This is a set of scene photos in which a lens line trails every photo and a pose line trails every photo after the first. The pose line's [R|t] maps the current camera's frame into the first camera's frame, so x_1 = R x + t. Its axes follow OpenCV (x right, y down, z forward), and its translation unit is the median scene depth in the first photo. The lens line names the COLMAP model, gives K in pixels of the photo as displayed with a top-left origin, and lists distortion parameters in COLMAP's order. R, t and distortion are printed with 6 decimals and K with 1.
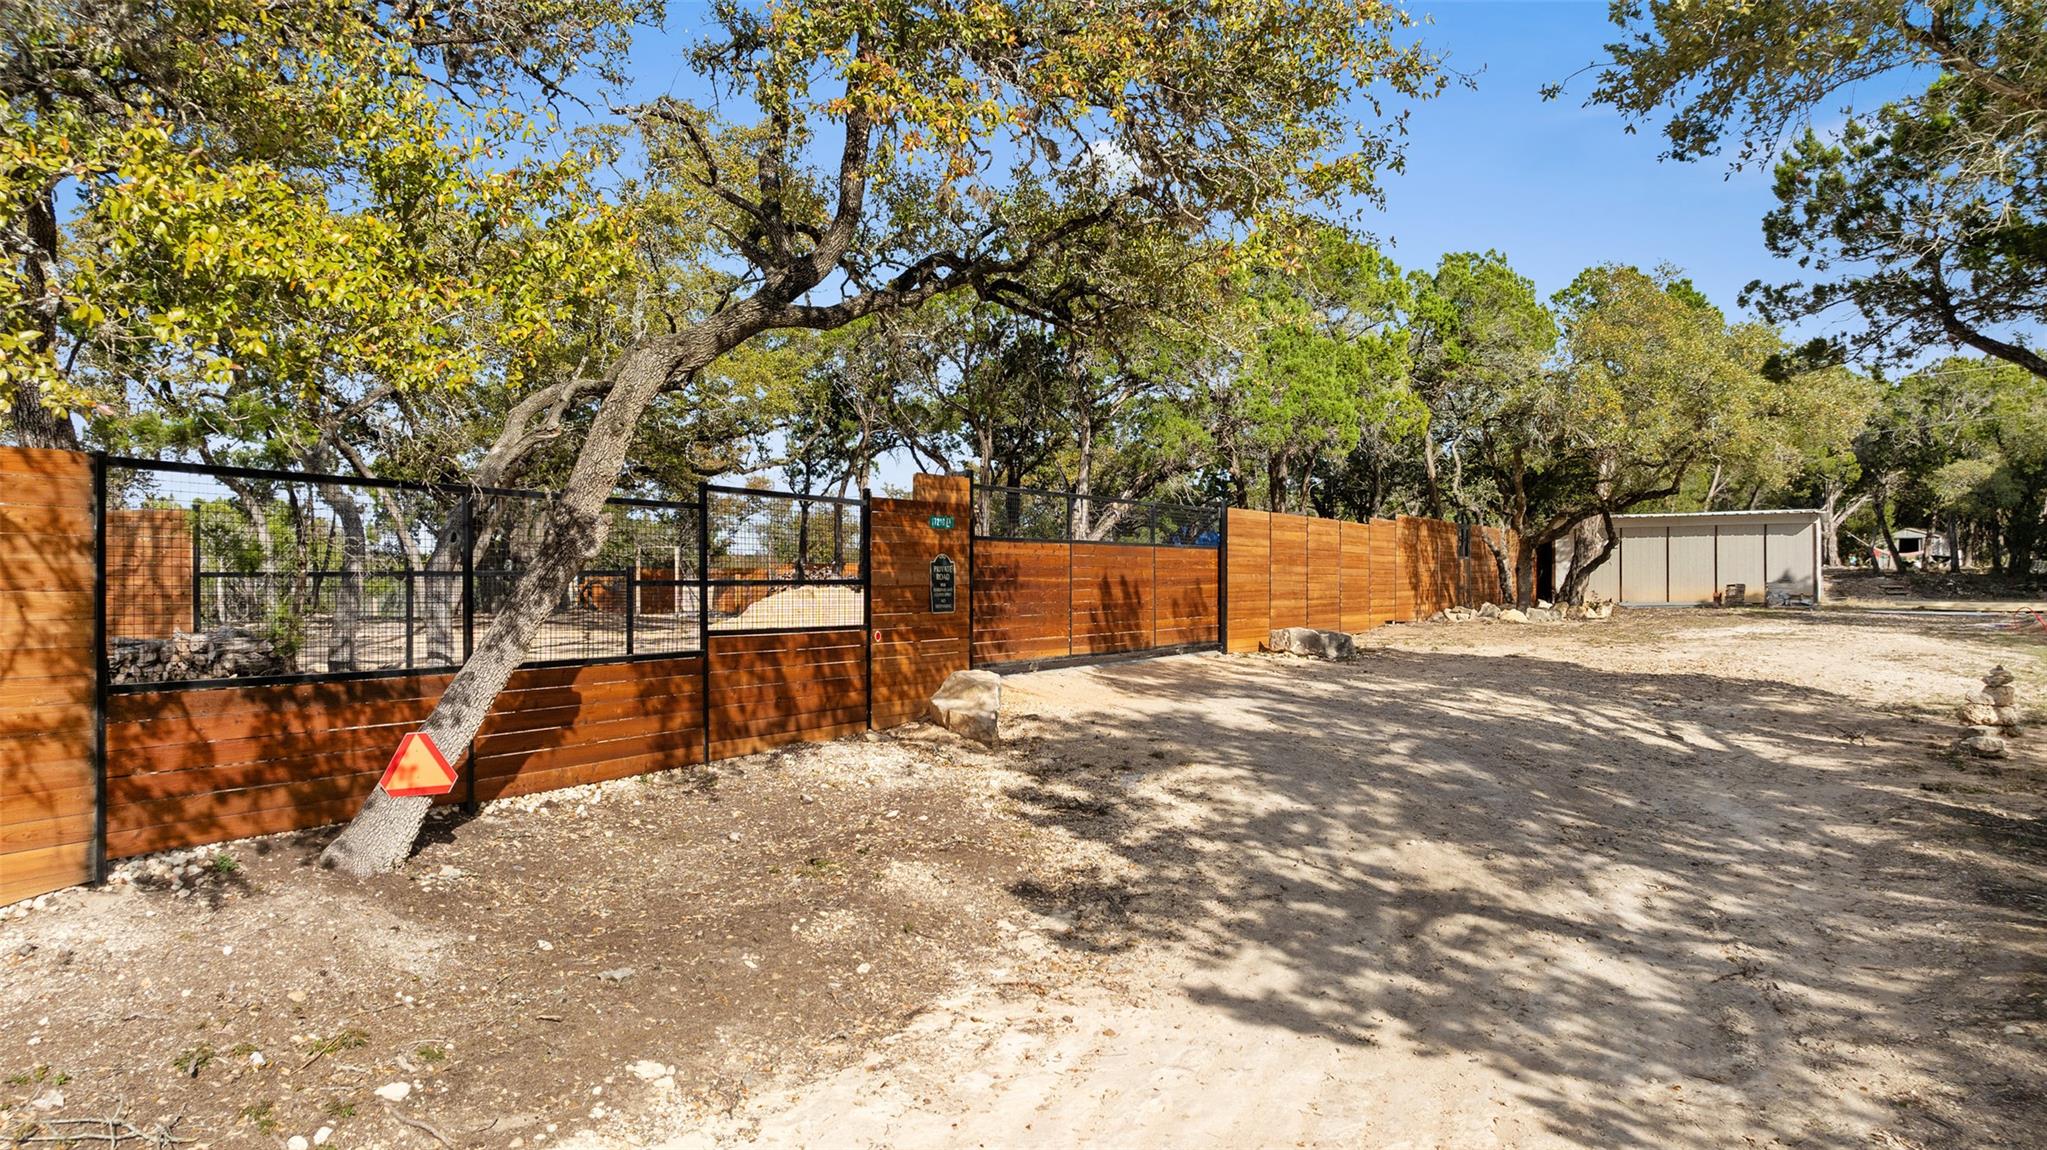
lens RADIAL K [[1437.4, 0, 1023.5], [0, 1437.4, 580.5], [0, 0, 1]] dist [-0.025544, 0.016906]
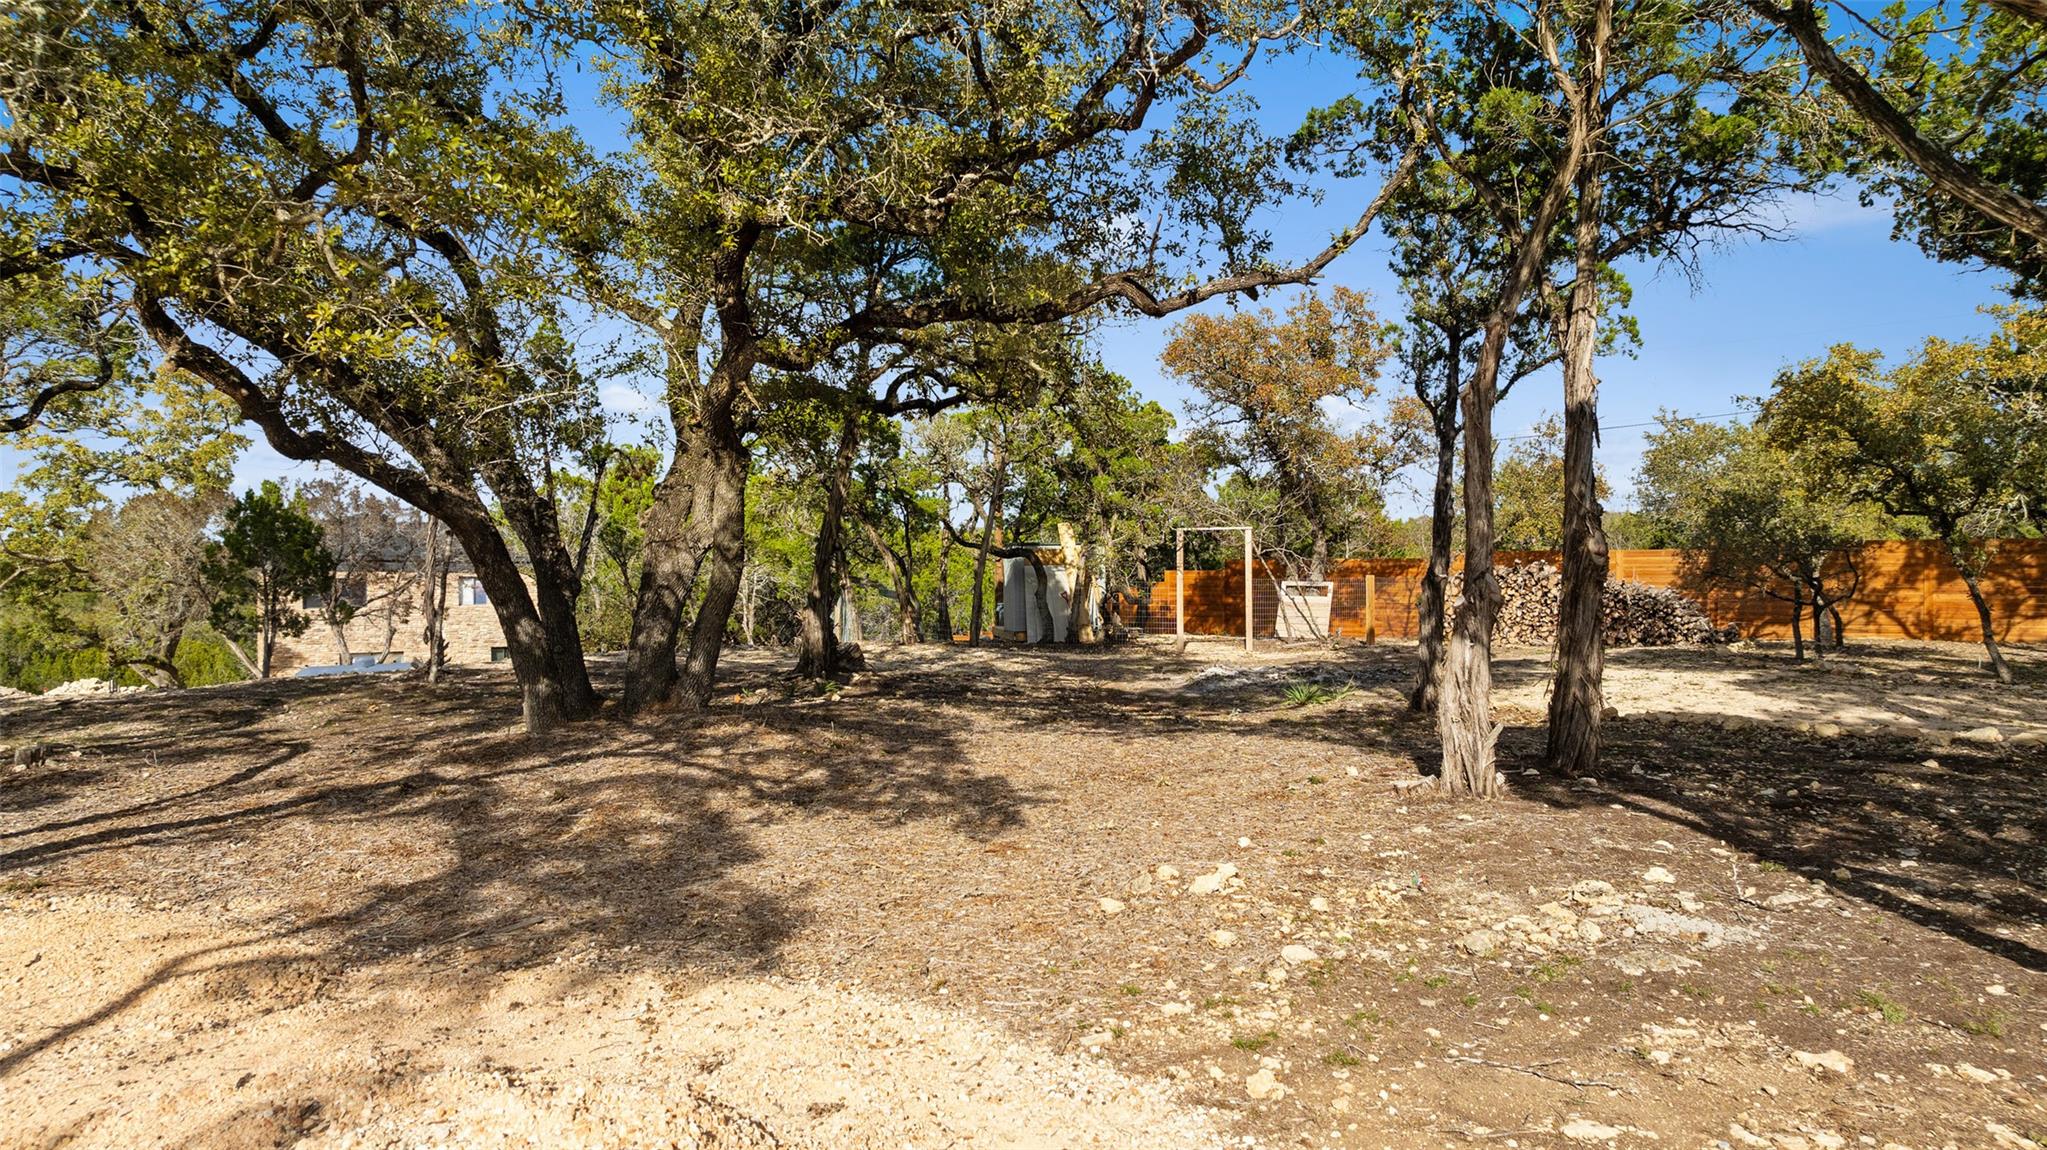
lens RADIAL K [[1460.7, 0, 1026.6], [0, 1460.7, 581.2], [0, 0, 1]] dist [-0.024494, 0.016383]
pose [[0.877179, 0.011984, -0.480013, -0.054660], [0.001066, 0.999637, 0.026905, -0.020526], [0.480162, -0.024112, 0.876848, 0.563303]]
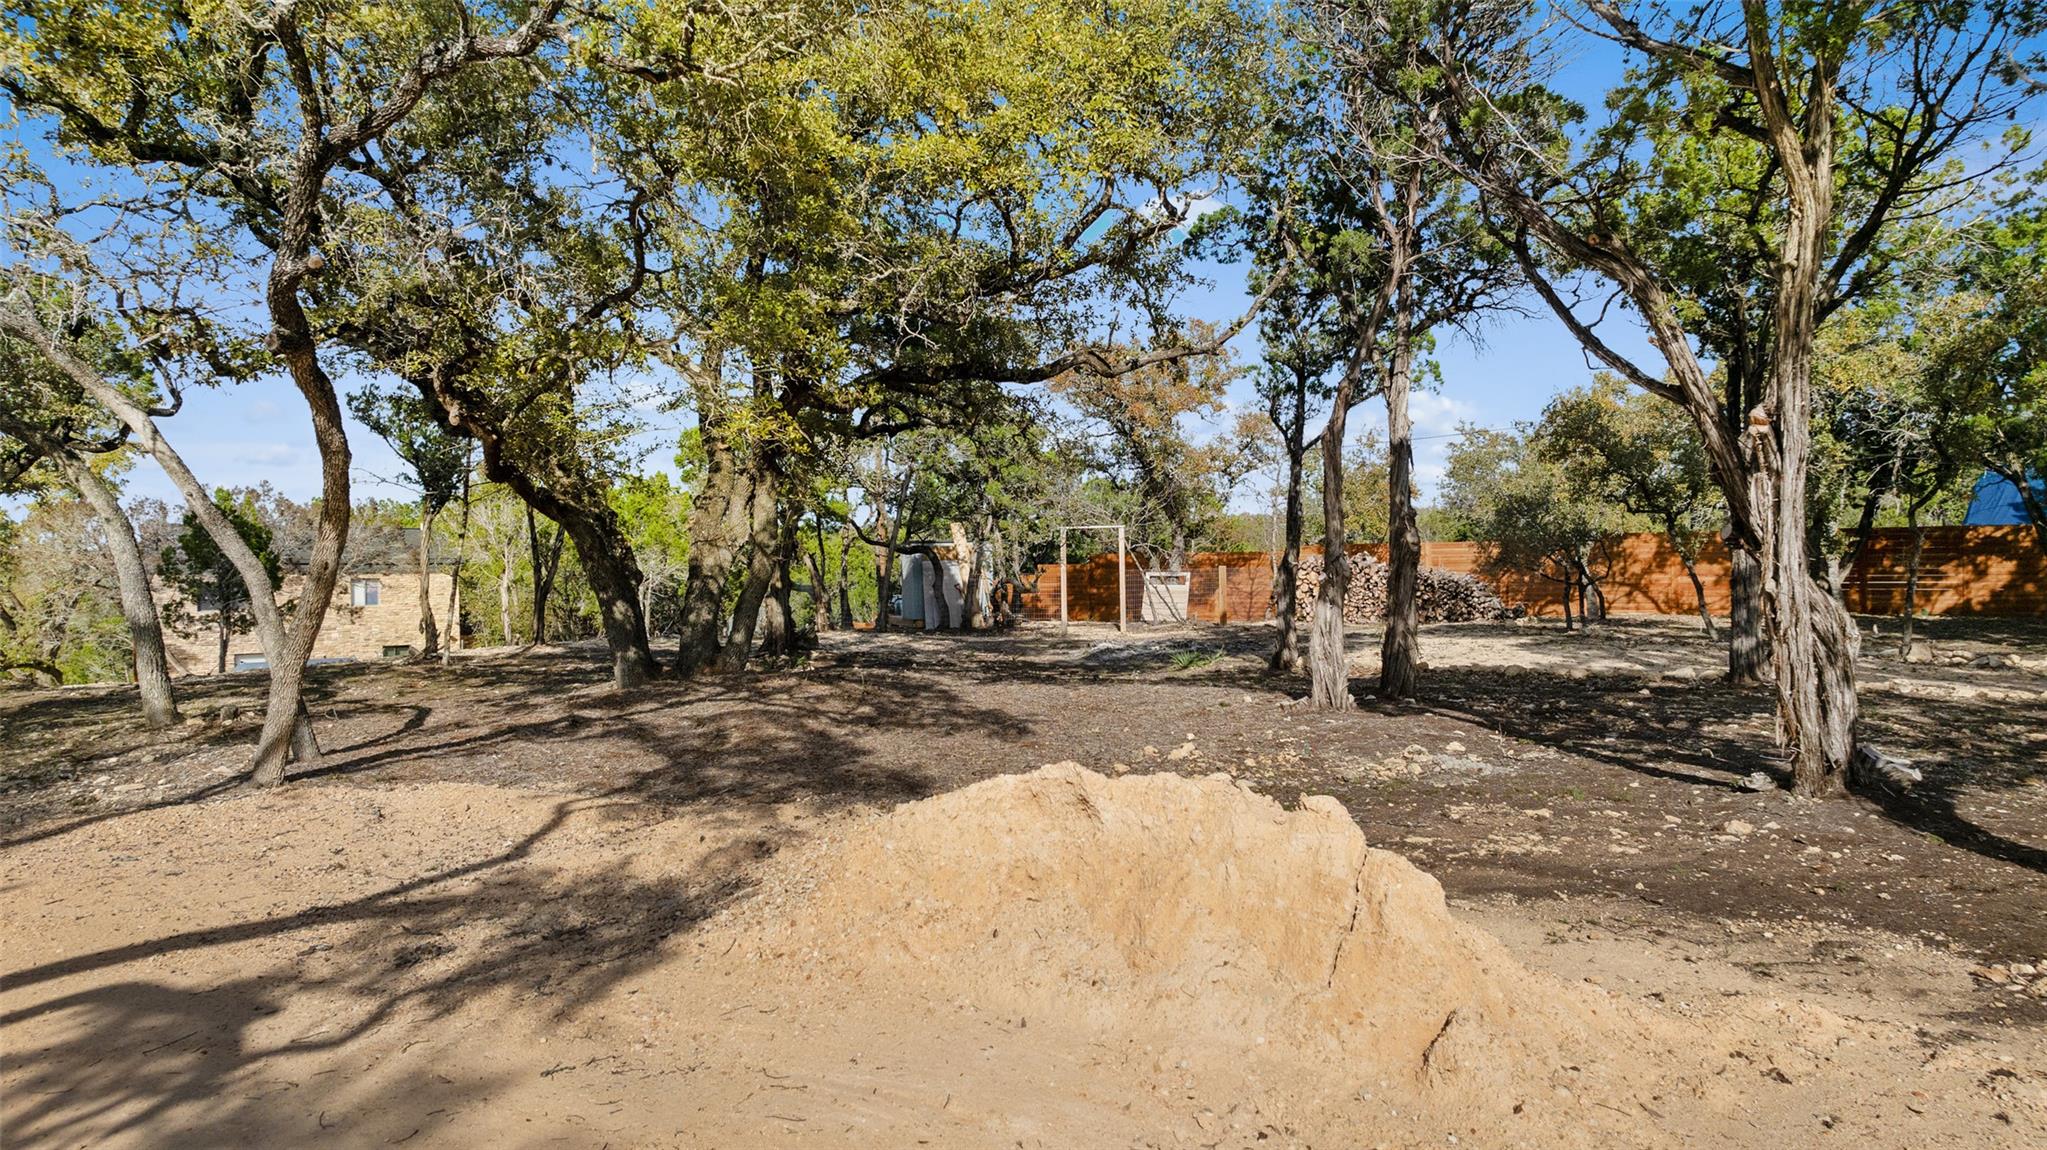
lens RADIAL K [[1437.4, 0, 1019.7], [0, 1437.4, 566.6], [0, 0, 1]] dist [-0.025544, 0.016906]
pose [[0.924320, -0.001305, -0.381616, -0.043483], [0.009216, 0.999779, 0.018904, -0.020362], [0.381507, -0.020990, 0.924128, 0.465478]]
